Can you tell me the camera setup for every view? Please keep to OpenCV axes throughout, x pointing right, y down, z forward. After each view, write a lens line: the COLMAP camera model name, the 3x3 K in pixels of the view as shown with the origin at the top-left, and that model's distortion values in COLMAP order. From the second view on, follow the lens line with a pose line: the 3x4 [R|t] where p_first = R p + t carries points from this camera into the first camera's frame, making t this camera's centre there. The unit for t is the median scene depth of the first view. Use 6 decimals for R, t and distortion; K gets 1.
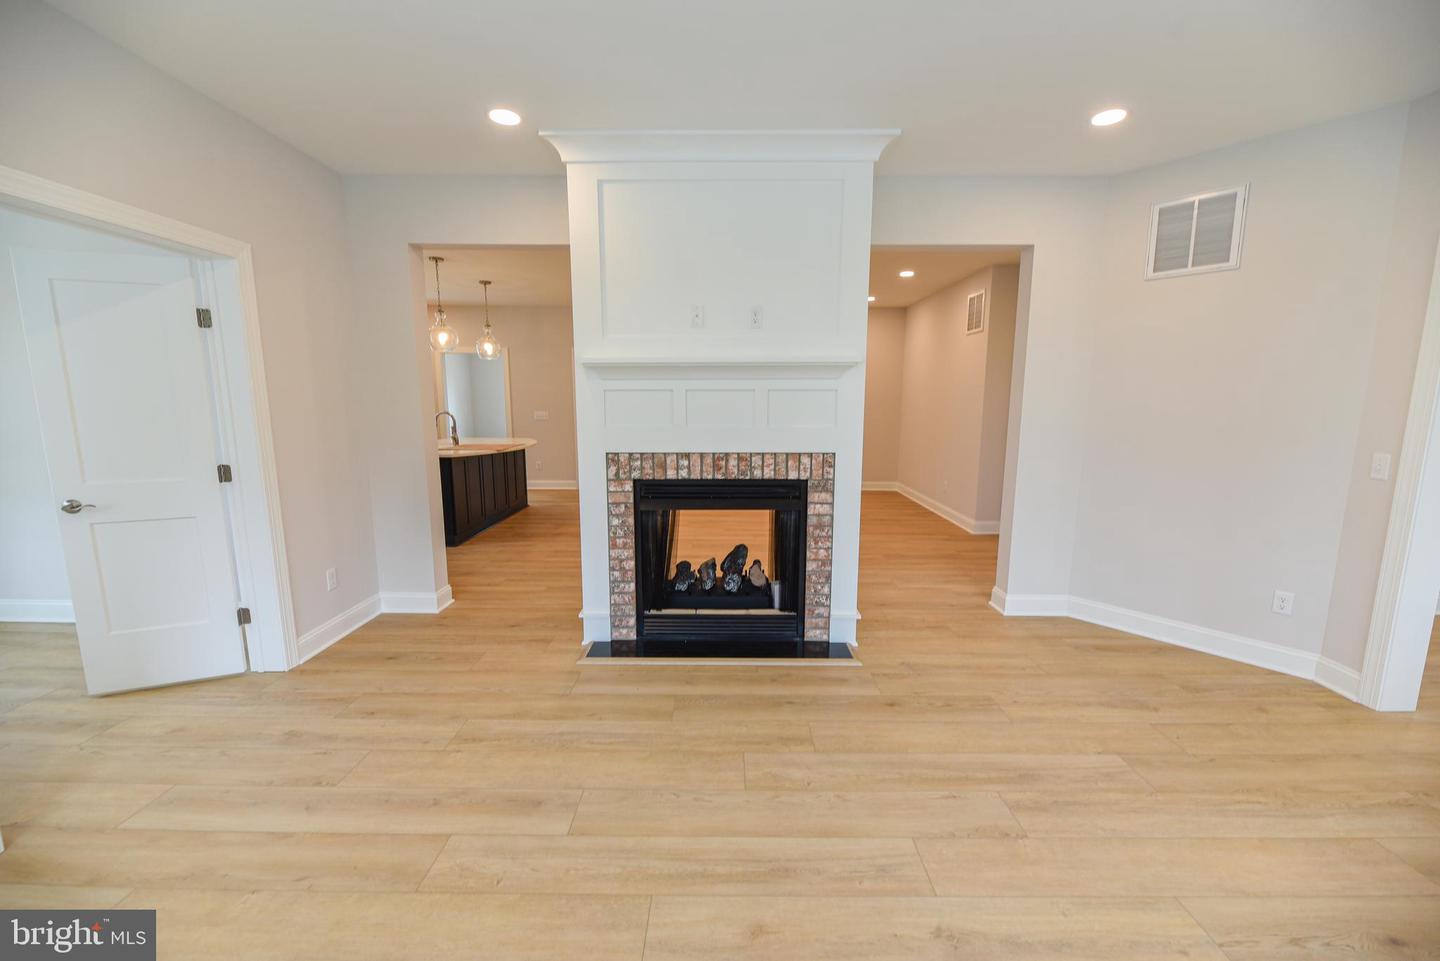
lens RADIAL K [[577.7, 0, 722.8], [0, 577.7, 486.3], [0, 0, 1]] dist [0.001879, -0.003669]
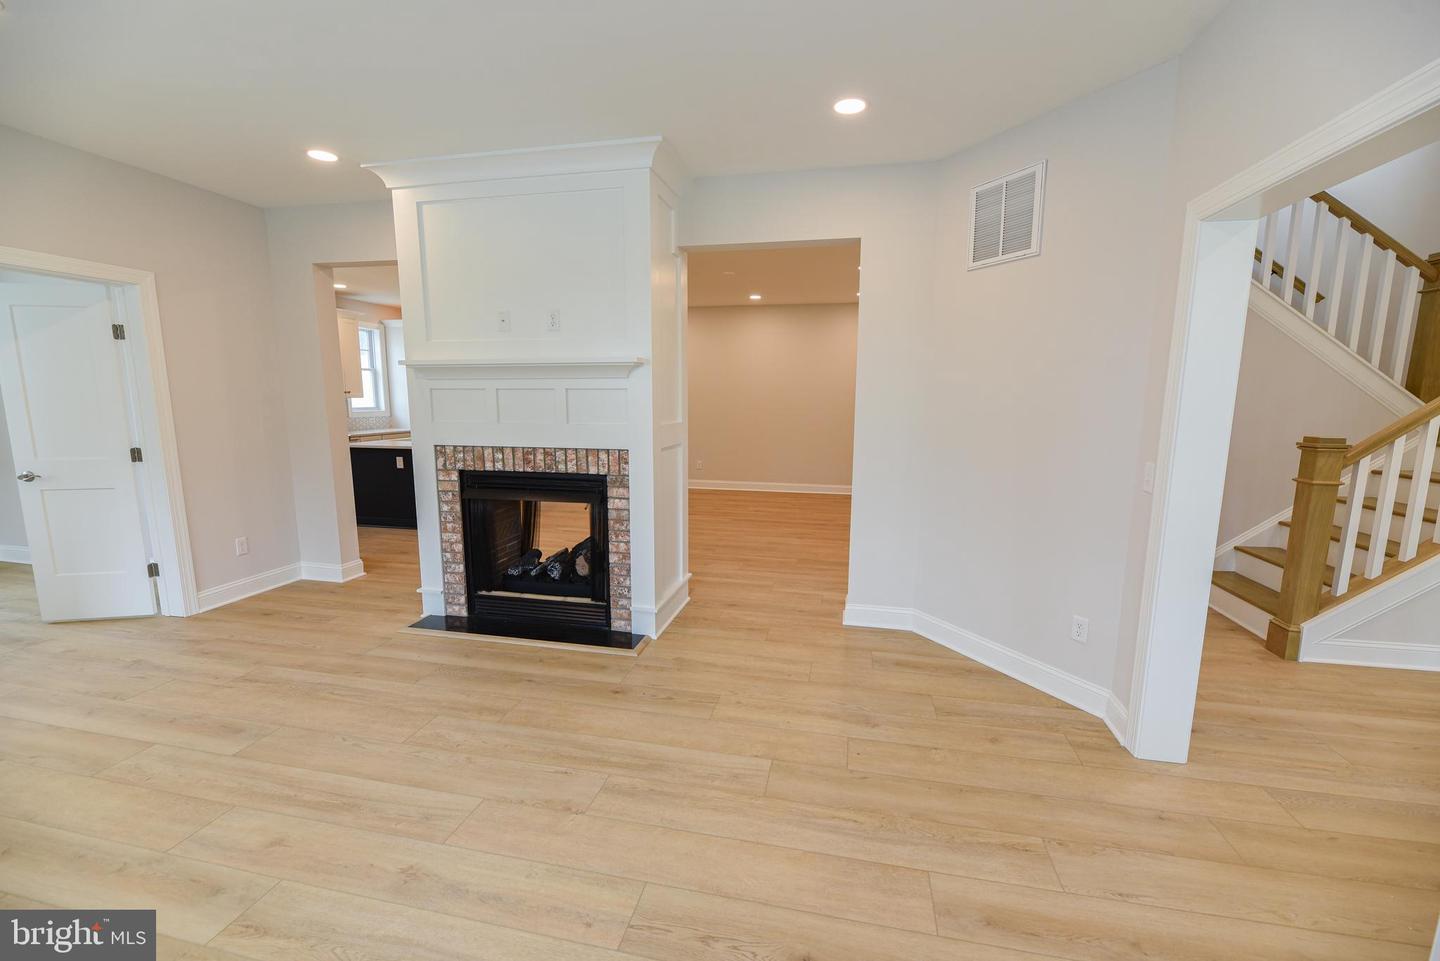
lens RADIAL K [[595.3, 0, 722.0], [0, 595.3, 486.1], [0, 0, 1]] dist [0.001677, -0.004041]
pose [[0.978819, 0.034484, -0.201800, 0.576416], [-0.035199, 0.999380, 0.000045, 0.001161], [0.201677, 0.007059, 0.979427, -0.009974]]
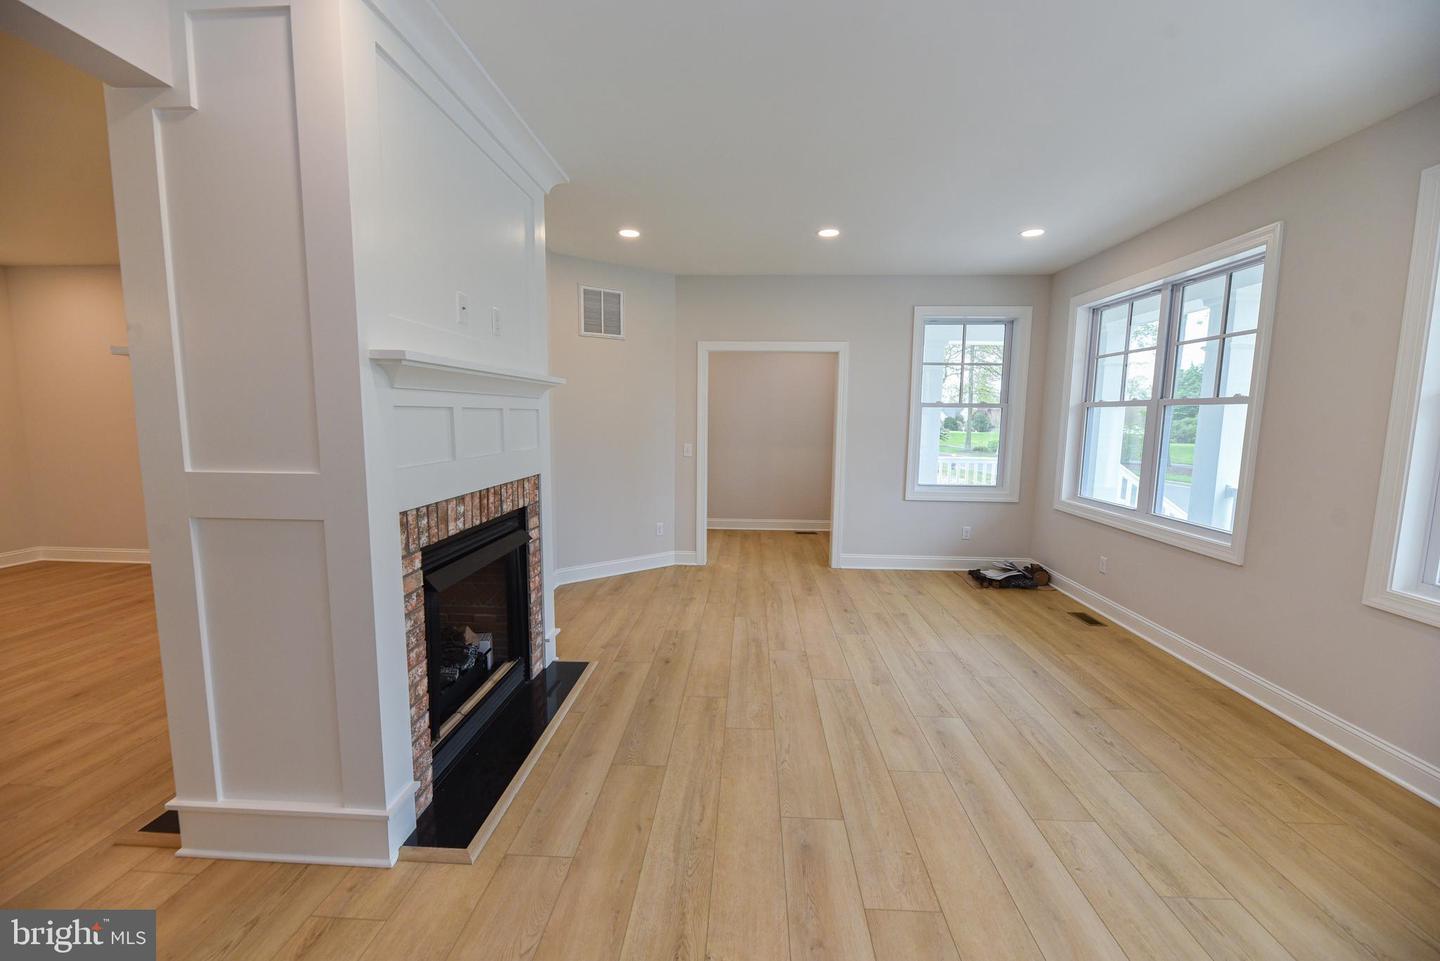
lens RADIAL K [[579.2, 0, 722.6], [0, 579.2, 486.8], [0, 0, 1]] dist [0.001423, -0.003782]
pose [[0.044394, -0.122524, 0.991472, -0.768530], [0.143257, 0.982974, 0.115059, -0.105309], [-0.988689, 0.136928, 0.061191, 0.638209]]
